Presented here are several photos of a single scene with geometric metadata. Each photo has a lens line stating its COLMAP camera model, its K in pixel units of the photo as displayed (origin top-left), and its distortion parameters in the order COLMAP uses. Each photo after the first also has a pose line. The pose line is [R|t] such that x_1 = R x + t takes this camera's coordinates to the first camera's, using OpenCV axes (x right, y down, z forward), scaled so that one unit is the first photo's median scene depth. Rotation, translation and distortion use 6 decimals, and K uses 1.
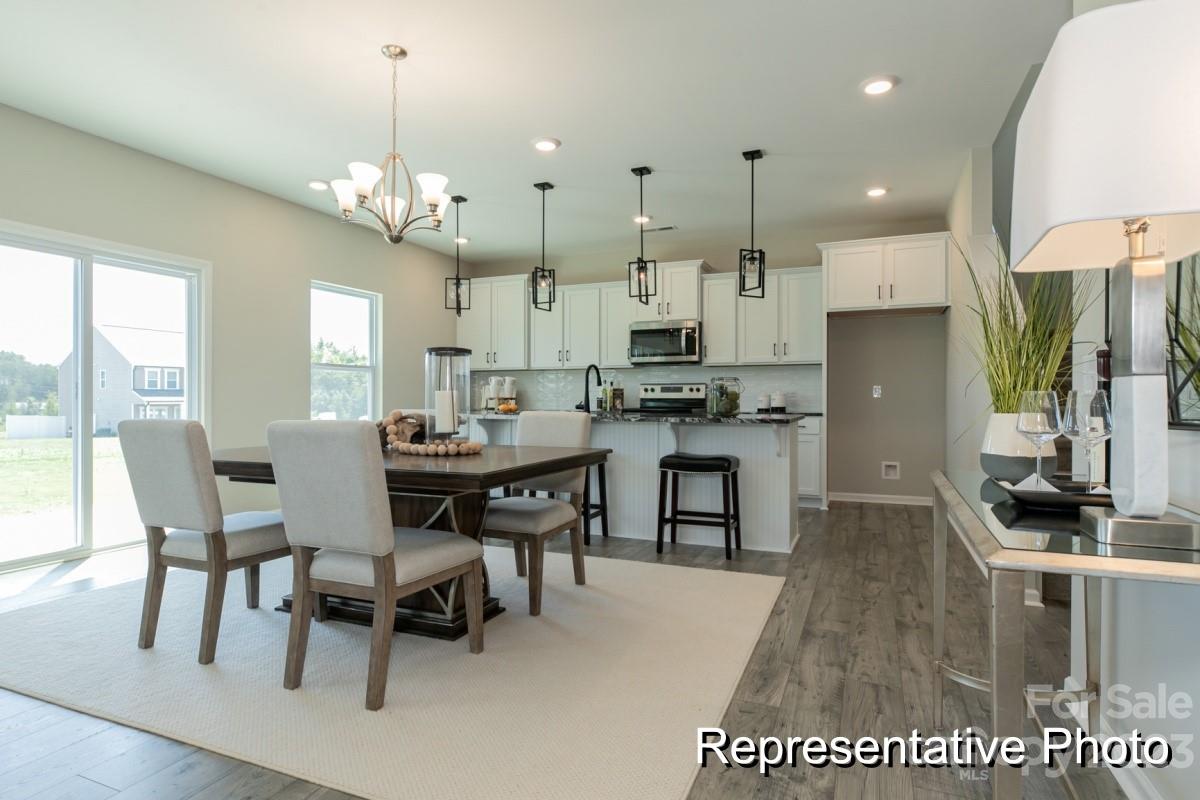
lens RADIAL K [[631.8, 0, 600.0], [0, 631.8, 400.0], [0, 0, 1]] dist [0.001164, -0.001927]
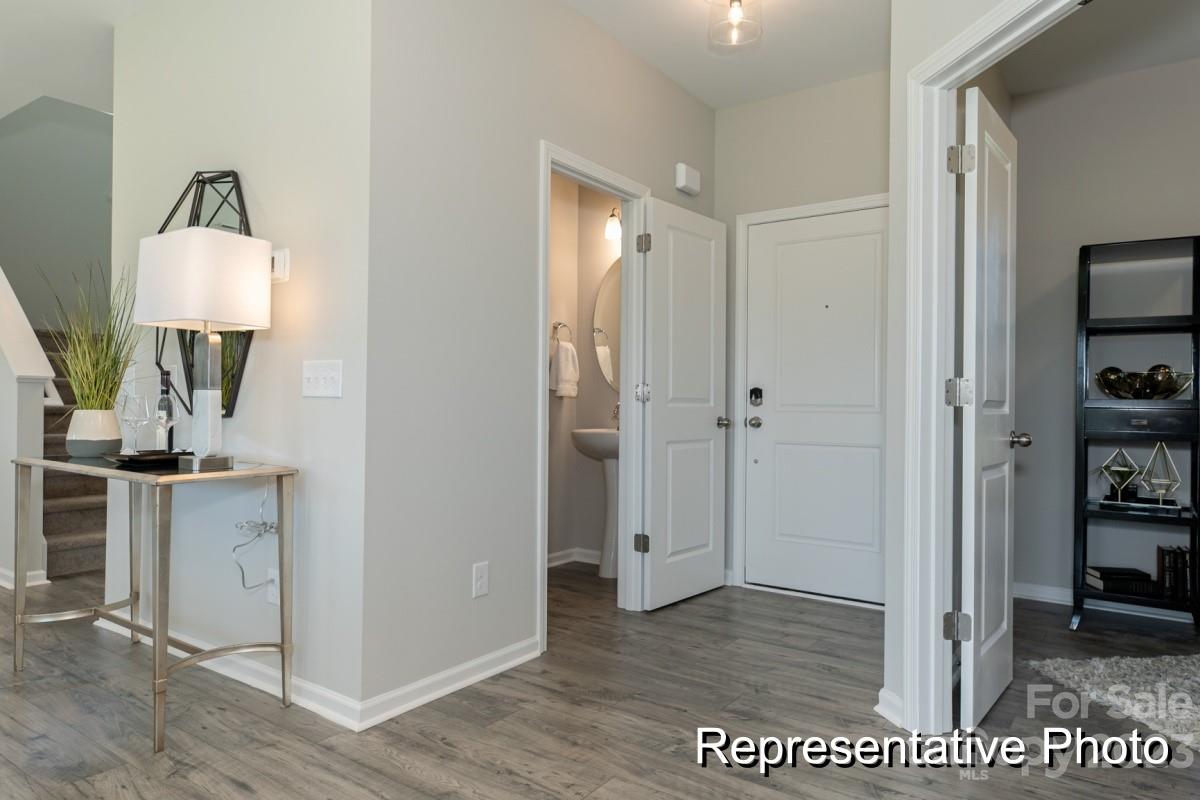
lens RADIAL K [[753.5, 0, 600.0], [0, 753.5, 400.0], [0, 0, 1]] dist [0.025949, -0.001138]
pose [[0.219960, 0.003953, 0.975501, -0.239066], [-0.005297, 0.999982, -0.002858, -0.000456], [-0.975494, -0.004539, 0.219977, -0.145165]]
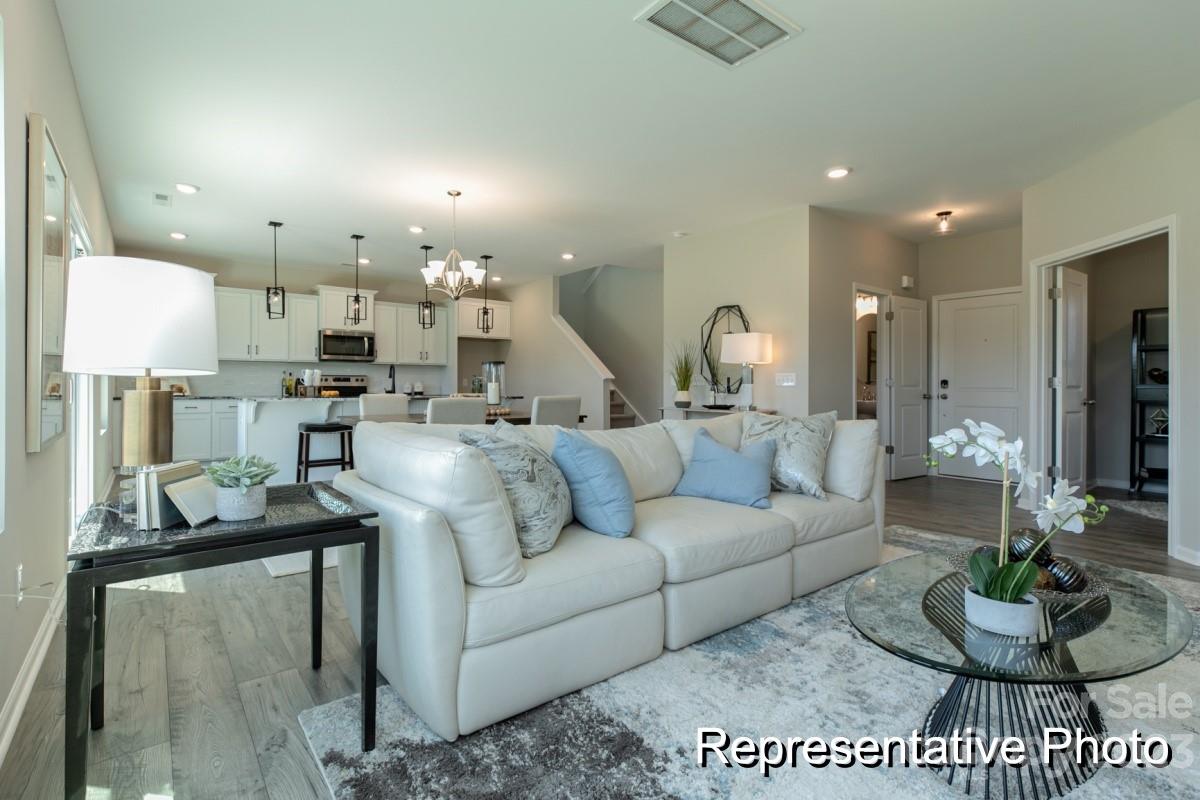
lens RADIAL K [[561.5, 0, 569.6], [0, 561.5, 386.2], [0, 0, 1]] dist [0.005599, 0.000018]
pose [[0.503094, 0.001751, 0.864230, -0.891655], [0.000200, 0.999998, -0.002143, 0.000120], [-0.864231, 0.001251, 0.503093, -0.043045]]
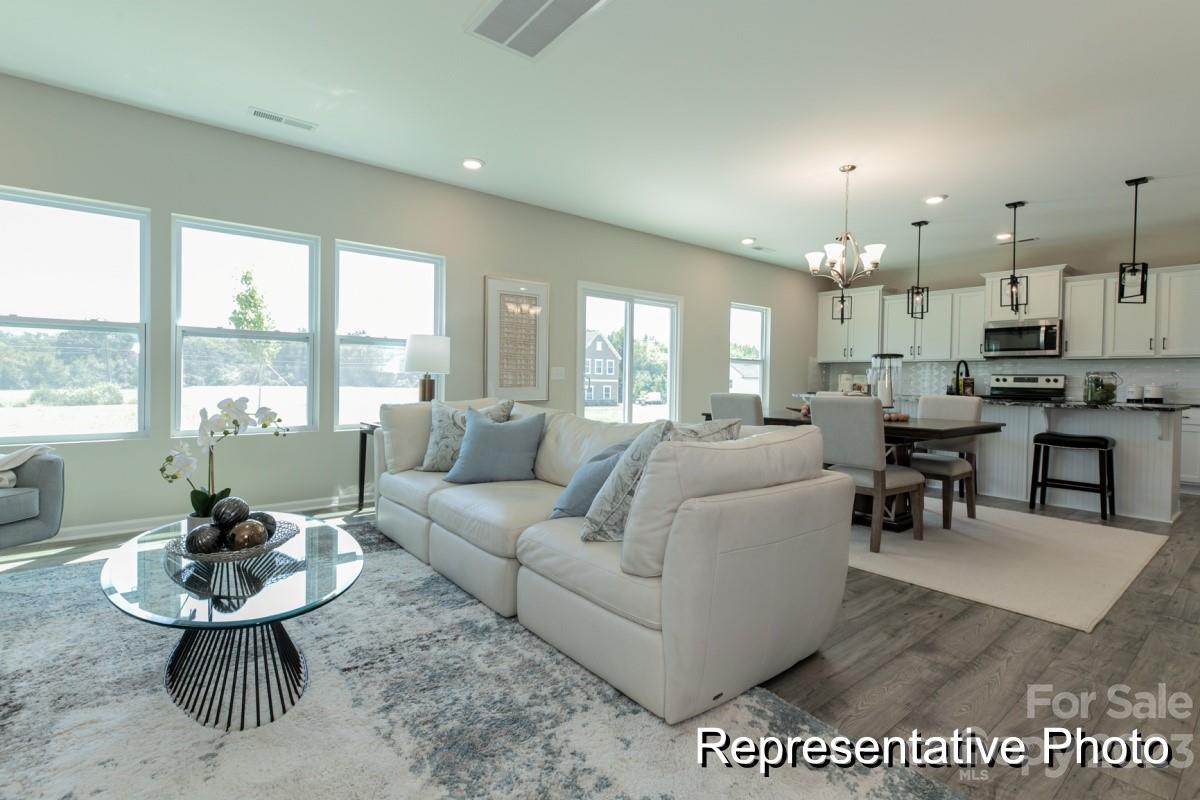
lens RADIAL K [[555.5, 0, 603.9], [0, 555.5, 387.3], [0, 0, 1]] dist [0.003162, -0.000172]
pose [[0.884439, 0.021352, -0.466167, -0.117531], [-0.018461, 0.999772, 0.010767, 0.000252], [0.466291, -0.000917, 0.884631, -0.308415]]
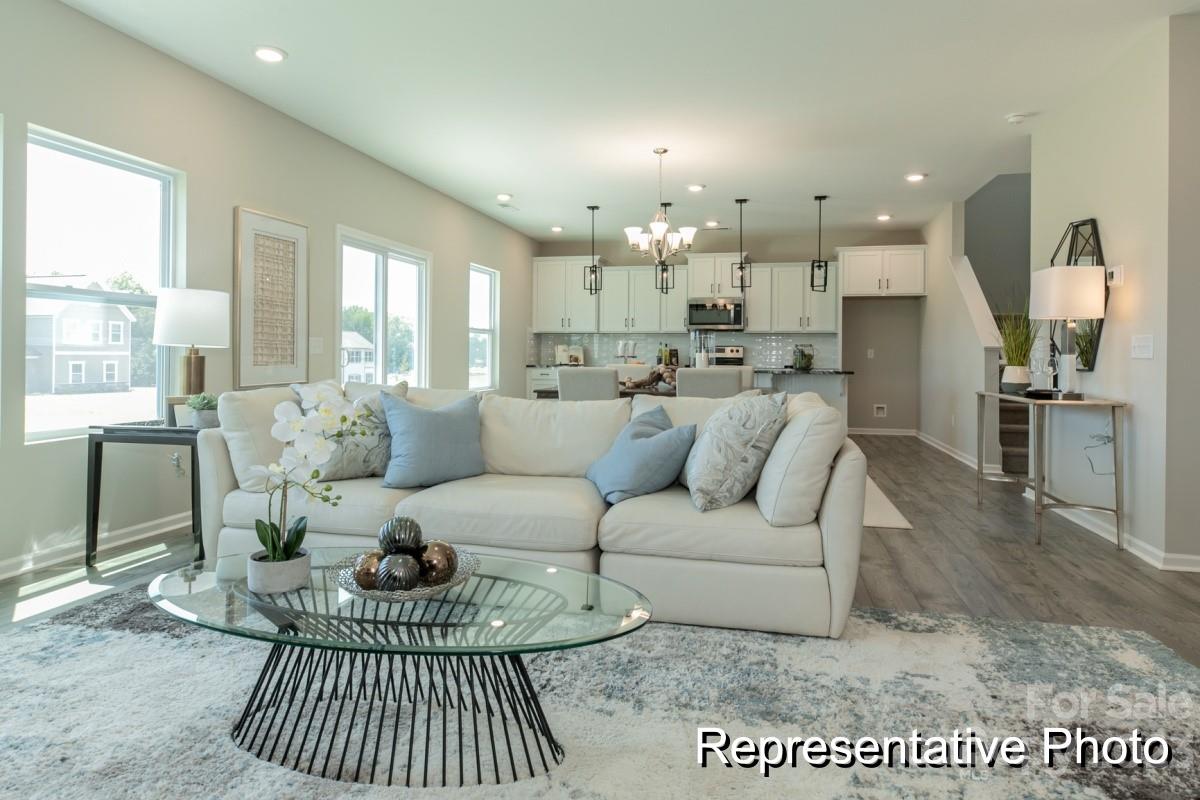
lens RADIAL K [[691.7, 0, 604.0], [0, 691.7, 351.9], [0, 0, 1]] dist [-0.006548, 0.000011]
pose [[0.985792, 0.008980, 0.167731, -0.451041], [-0.007537, 0.999929, -0.009240, 0.001355], [-0.167802, 0.007844, 0.985789, -0.450889]]
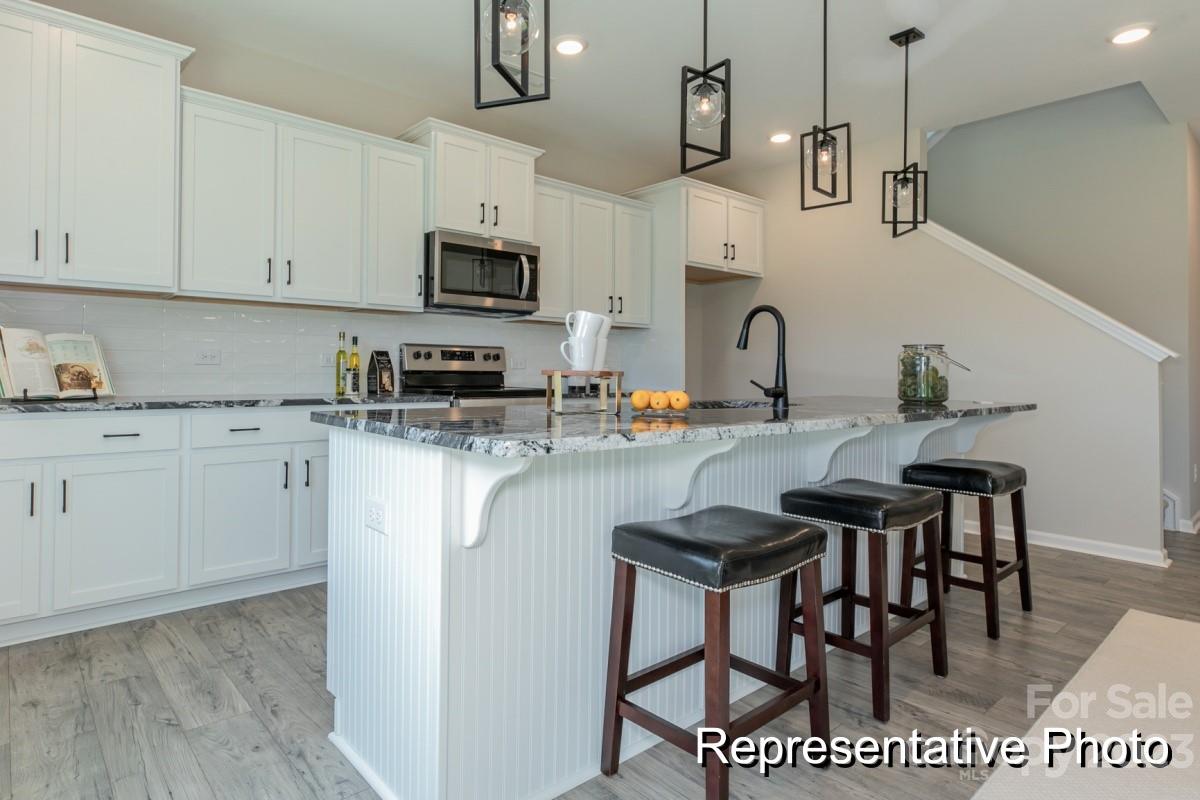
lens RADIAL K [[657.8, 0, 541.6], [0, 657.8, 364.5], [0, 0, 1]] dist [-0.002158, -0.000251]
pose [[0.461392, 0.012071, 0.887114, -0.504914], [-0.006675, 0.999926, -0.010134, -0.003564], [-0.887171, -0.001246, 0.461439, 0.847975]]
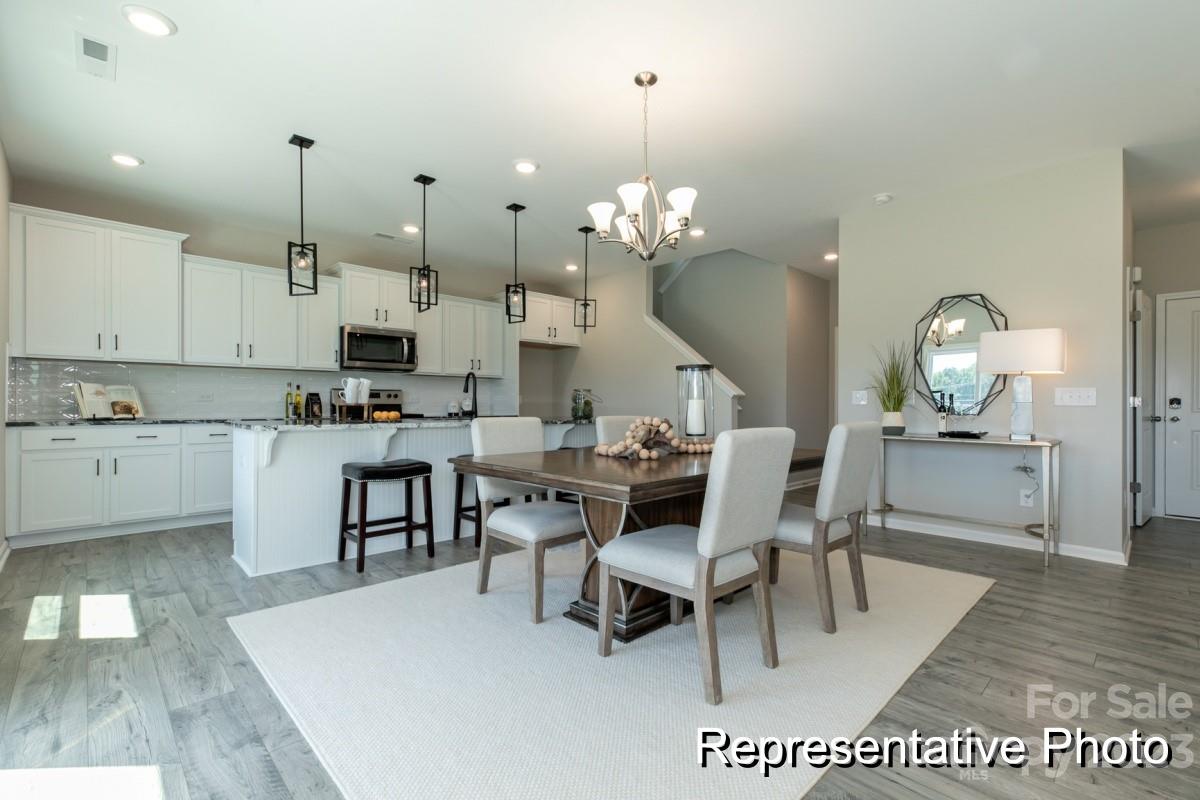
lens RADIAL K [[536.9, 0, 605.8], [0, 536.9, 404.4], [0, 0, 1]] dist [0.007222, -0.000099]
pose [[0.387483, 0.001619, 0.921875, -0.687442], [-0.001644, 0.999998, -0.001065, -0.002292], [-0.921875, -0.001102, 0.387485, 0.417544]]
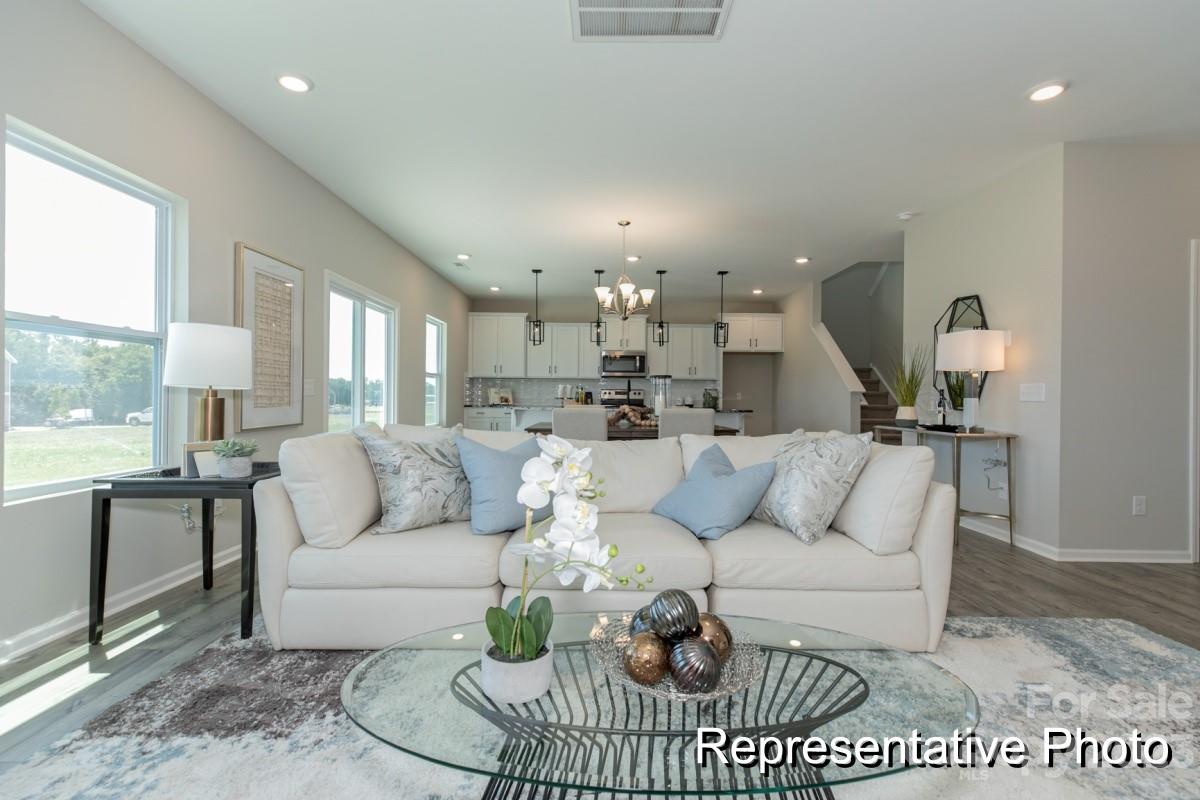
lens RADIAL K [[539.5, 0, 601.5], [0, 539.5, 396.8], [0, 0, 1]] dist [0.002607, -0.000842]
pose [[0.920060, 0.010403, 0.391640, -0.606229], [-0.008979, 0.999945, -0.005468, 0.000468], [-0.391675, 0.001515, 0.920102, -0.298033]]
